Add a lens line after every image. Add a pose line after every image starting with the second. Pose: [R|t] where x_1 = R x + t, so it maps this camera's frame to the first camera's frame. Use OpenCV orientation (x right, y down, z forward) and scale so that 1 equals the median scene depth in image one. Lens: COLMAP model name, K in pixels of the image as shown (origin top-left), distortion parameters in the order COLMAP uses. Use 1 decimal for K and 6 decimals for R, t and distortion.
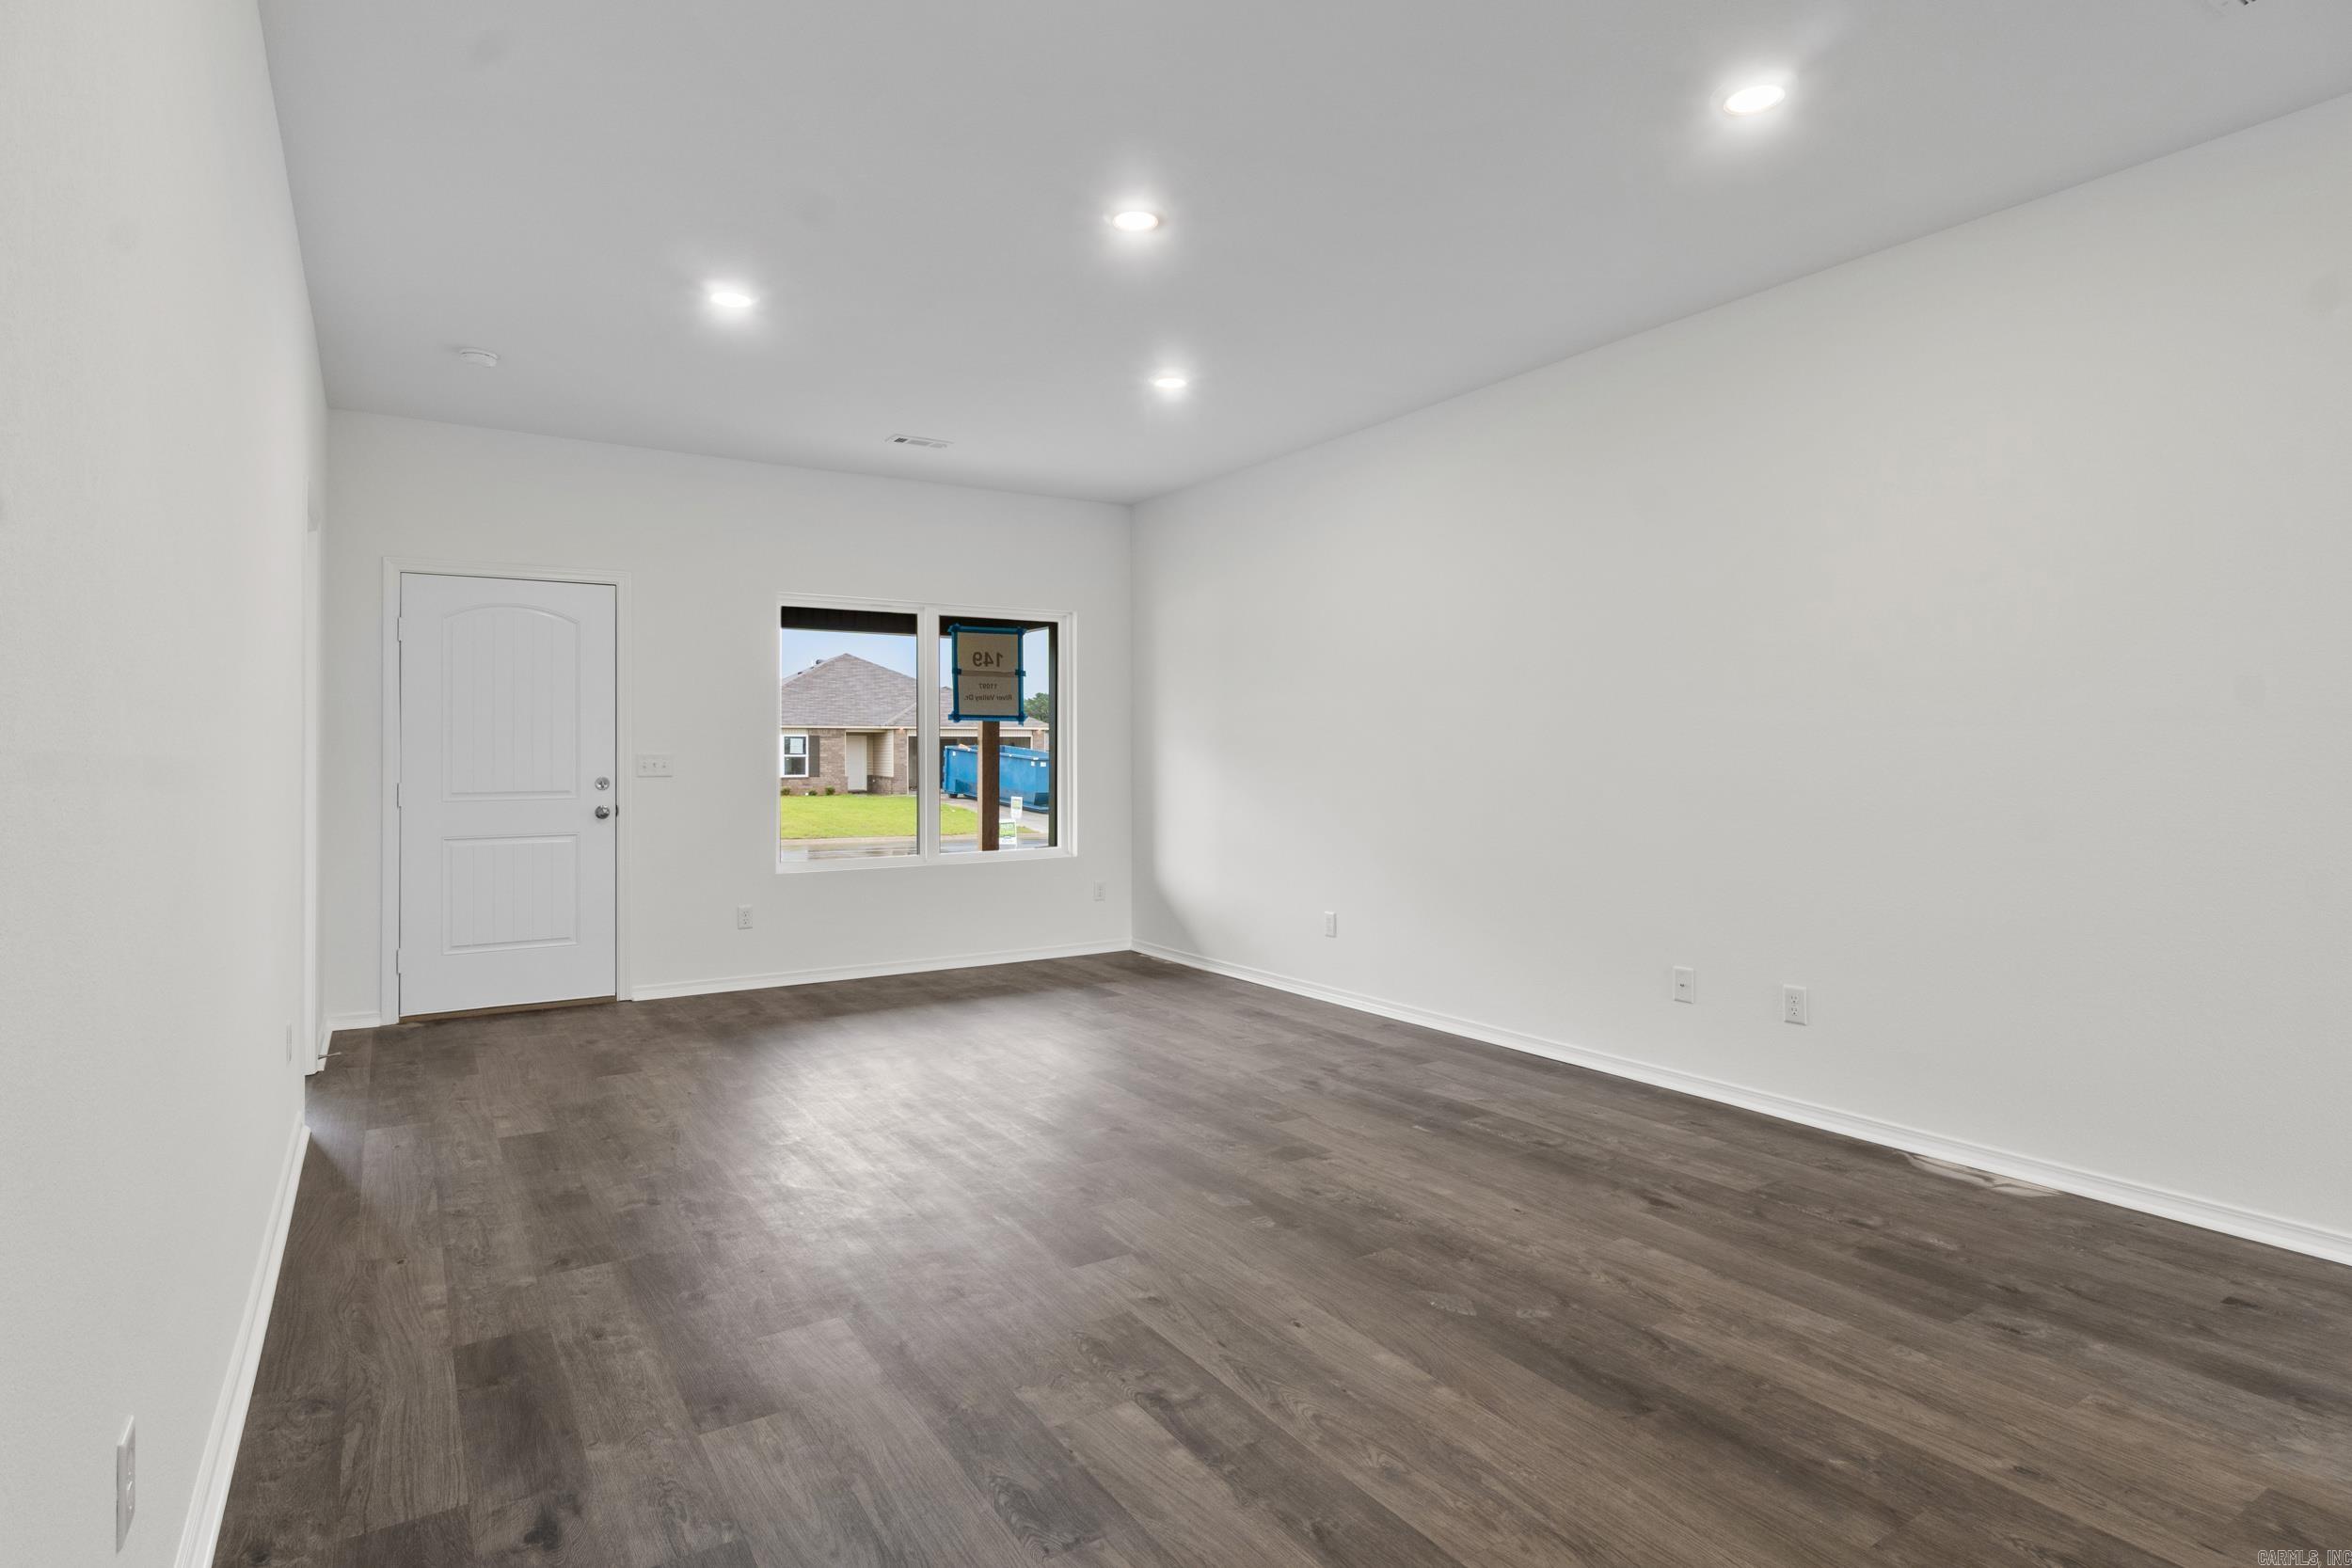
lens RADIAL K [[1220.8, 0, 1150.2], [0, 1220.8, 746.5], [0, 0, 1]] dist [-0.005579, -0.000591]
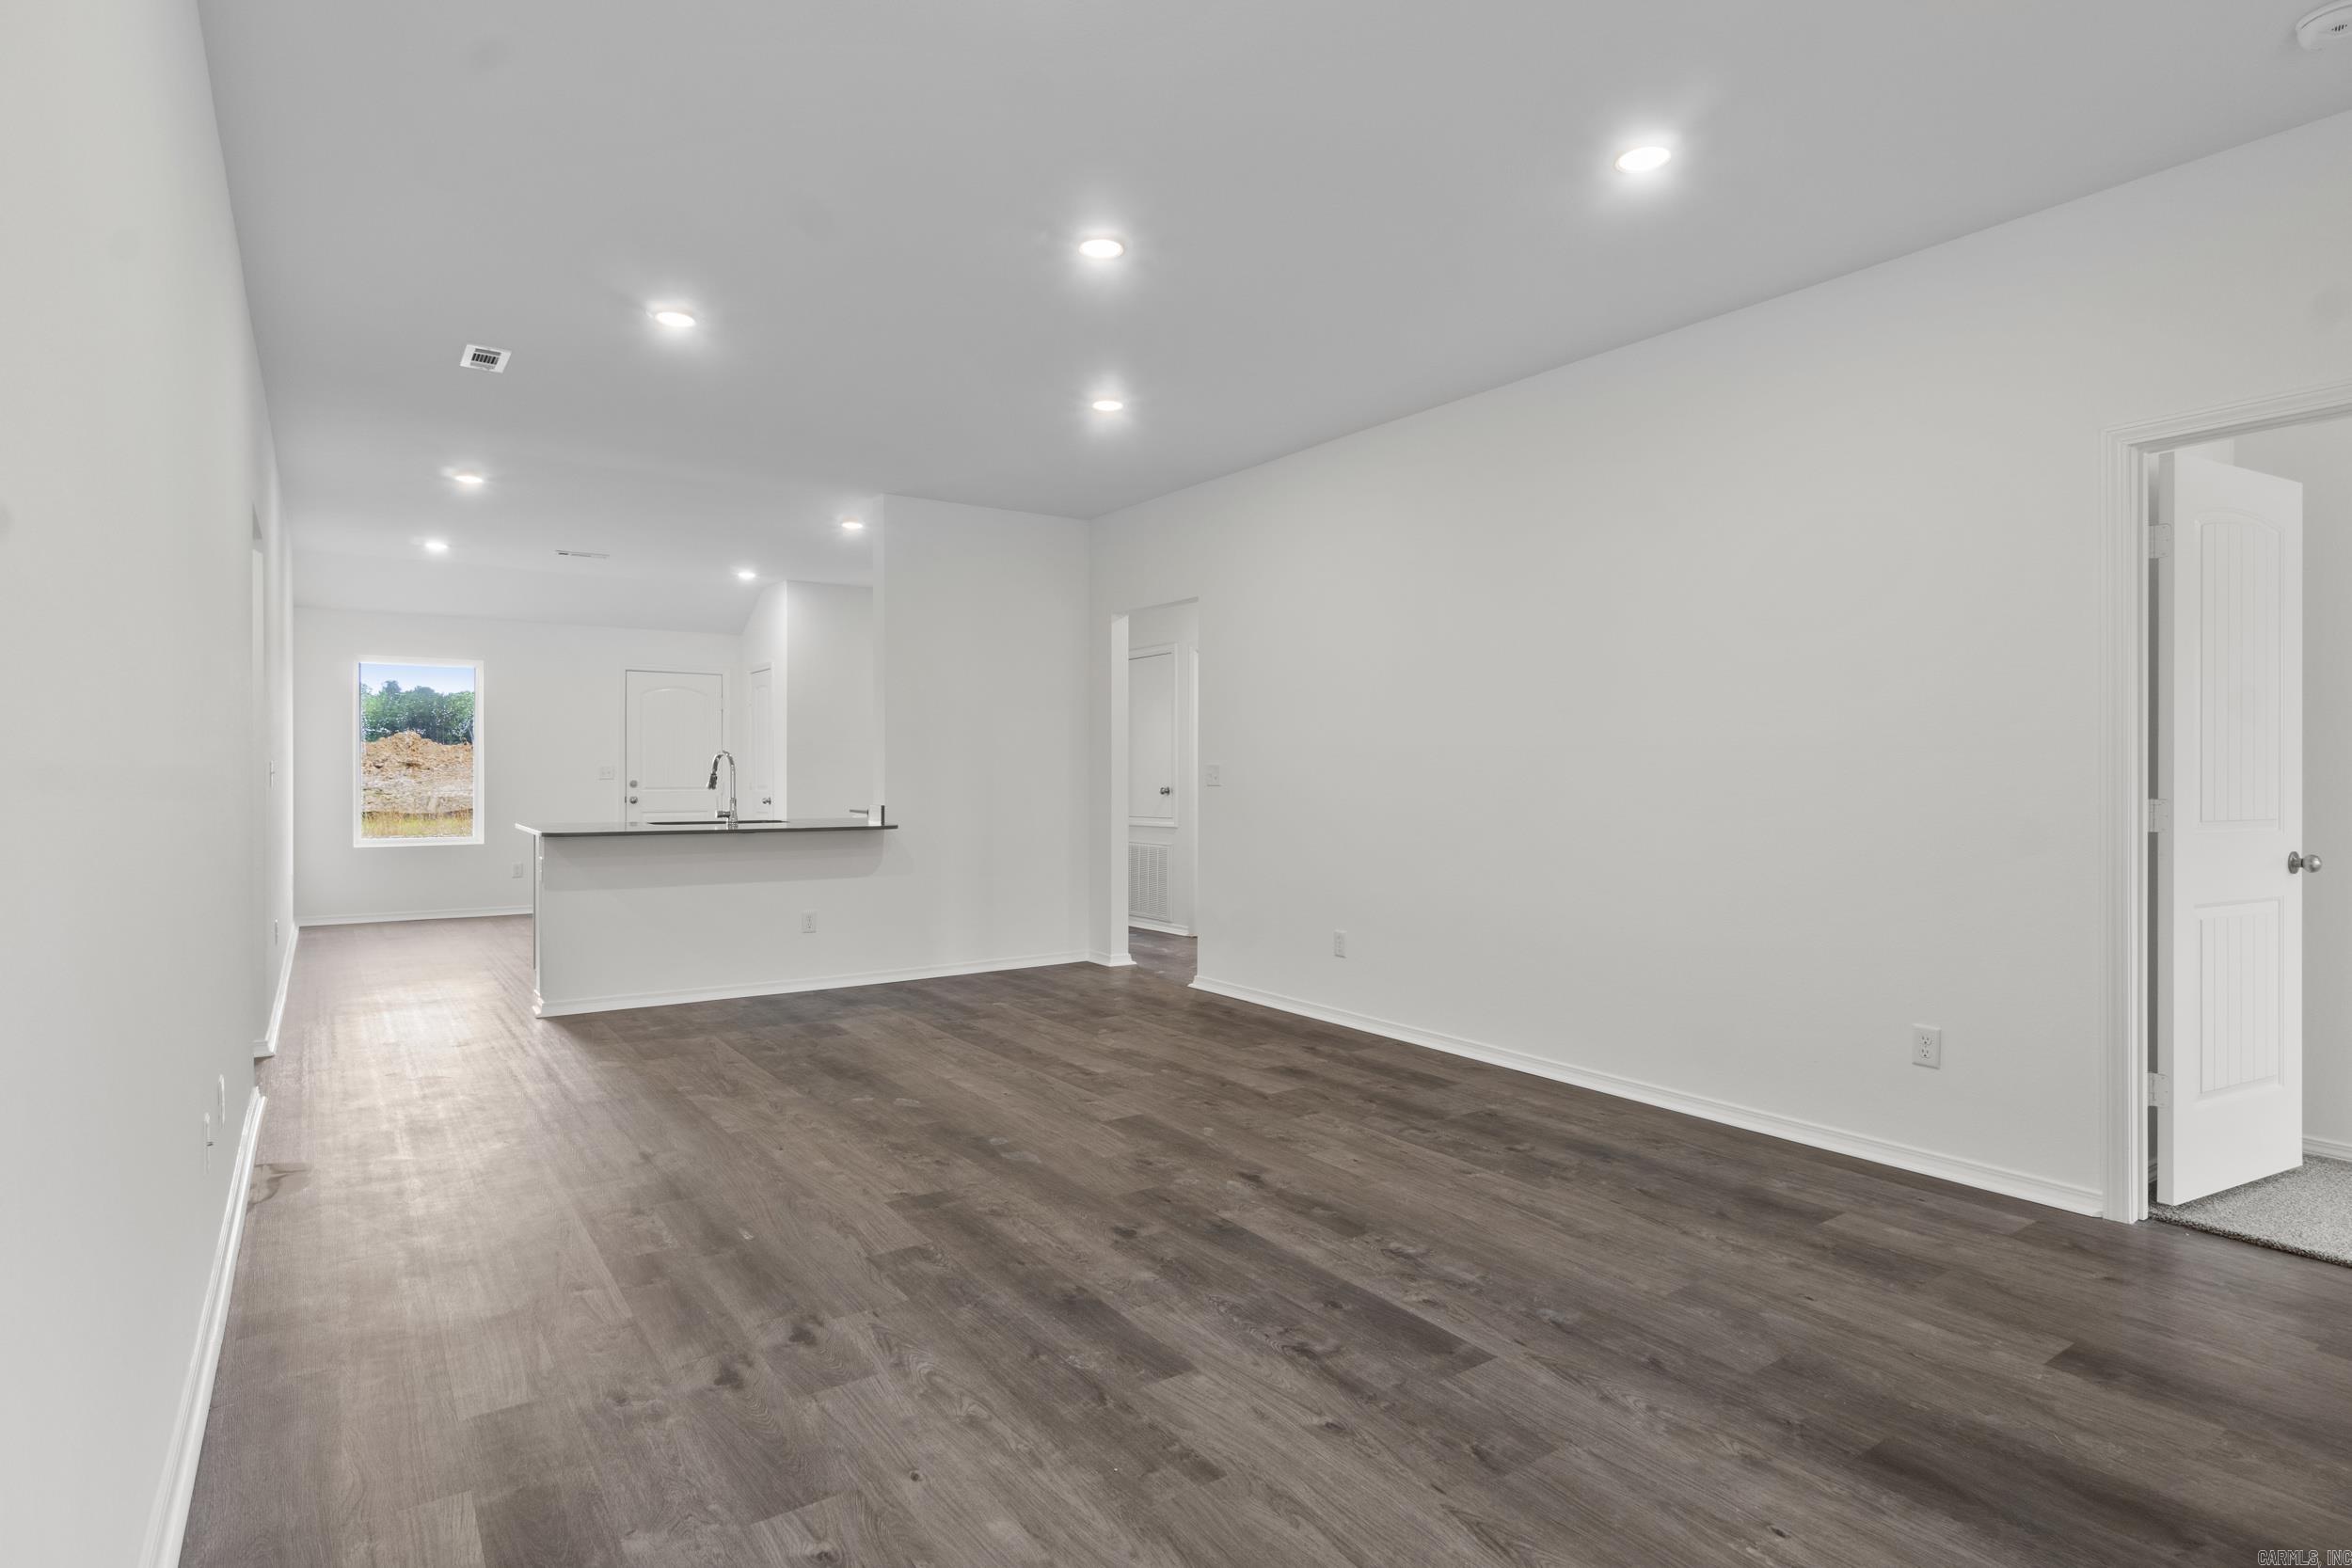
lens RADIAL K [[1202.2, 0, 1167.4], [0, 1202.2, 781.9], [0, 0, 1]] dist [-0.001626, 0.000613]
pose [[-0.998557, 0.001860, -0.053679, -0.015144], [0.001859, 0.999998, 0.000063, 0.020871], [0.053679, -0.000037, -0.998558, 2.227887]]
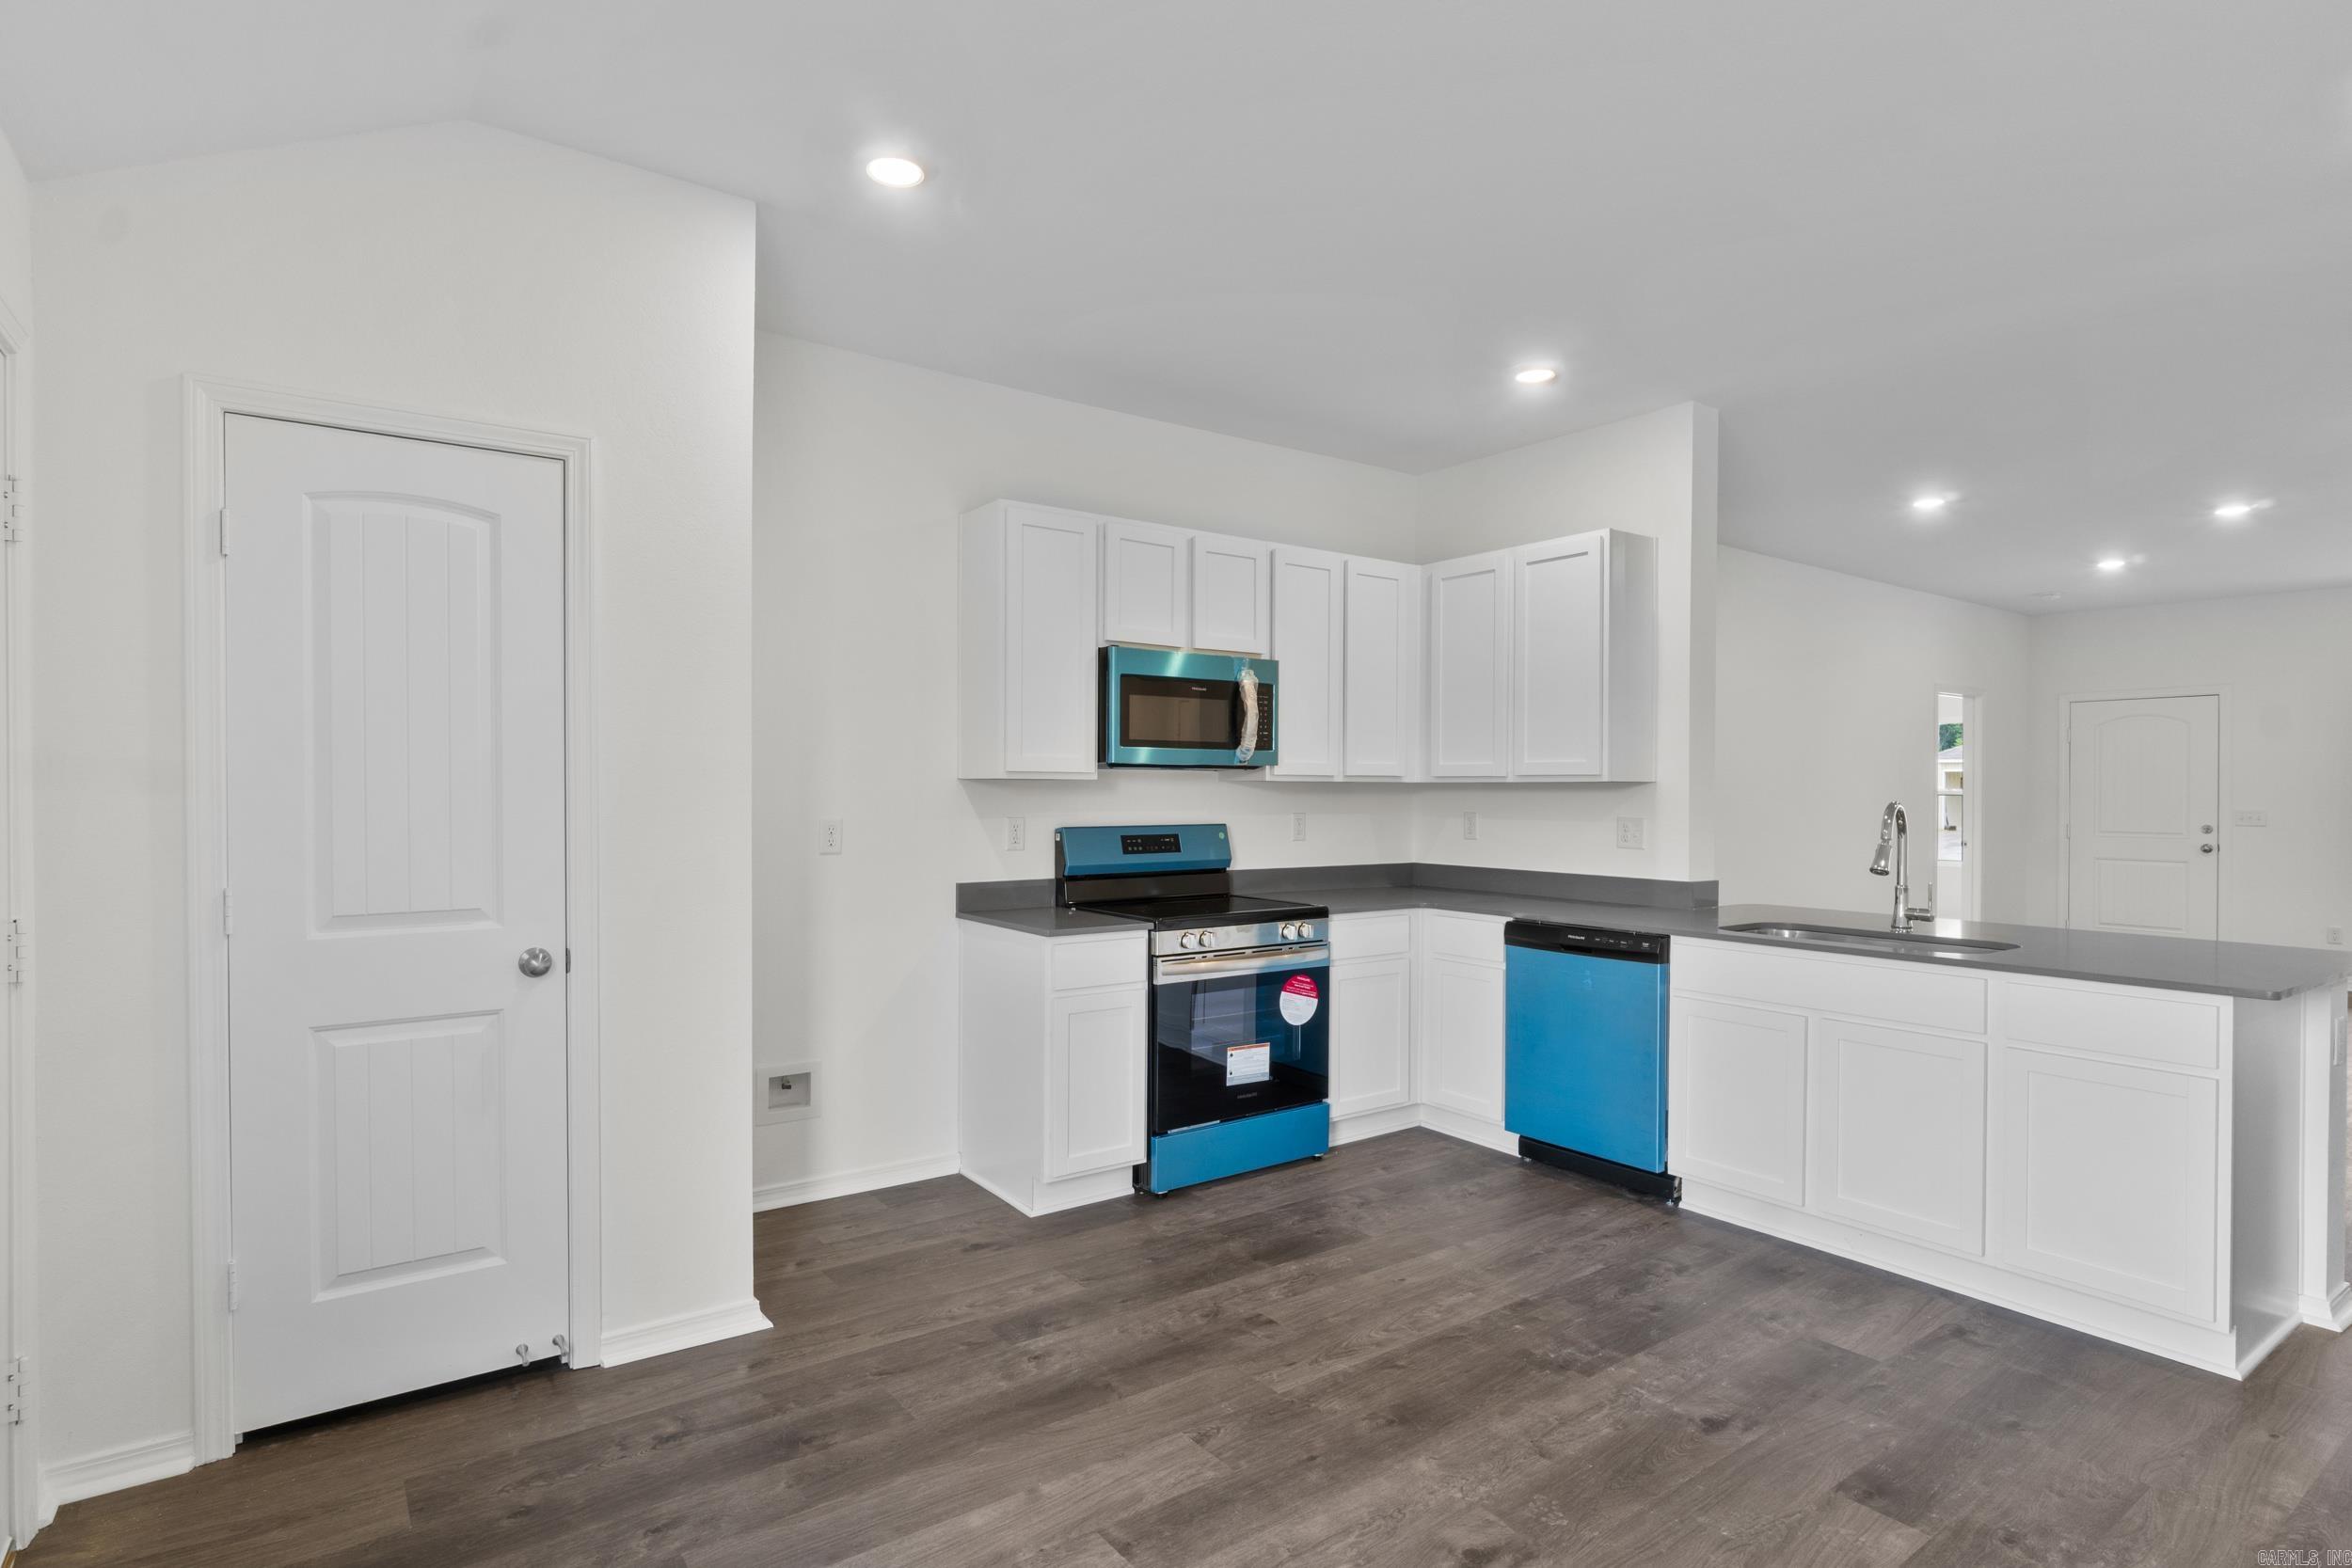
lens RADIAL K [[1185.5, 0, 1160.1], [0, 1185.5, 788.0], [0, 0, 1]] dist [-0.011643, 0.000020]
pose [[0.055327, 0.004858, -0.998456, 1.743642], [0.001583, 0.999986, 0.004954, -0.055731], [0.998467, -0.001855, 0.055319, -0.684309]]
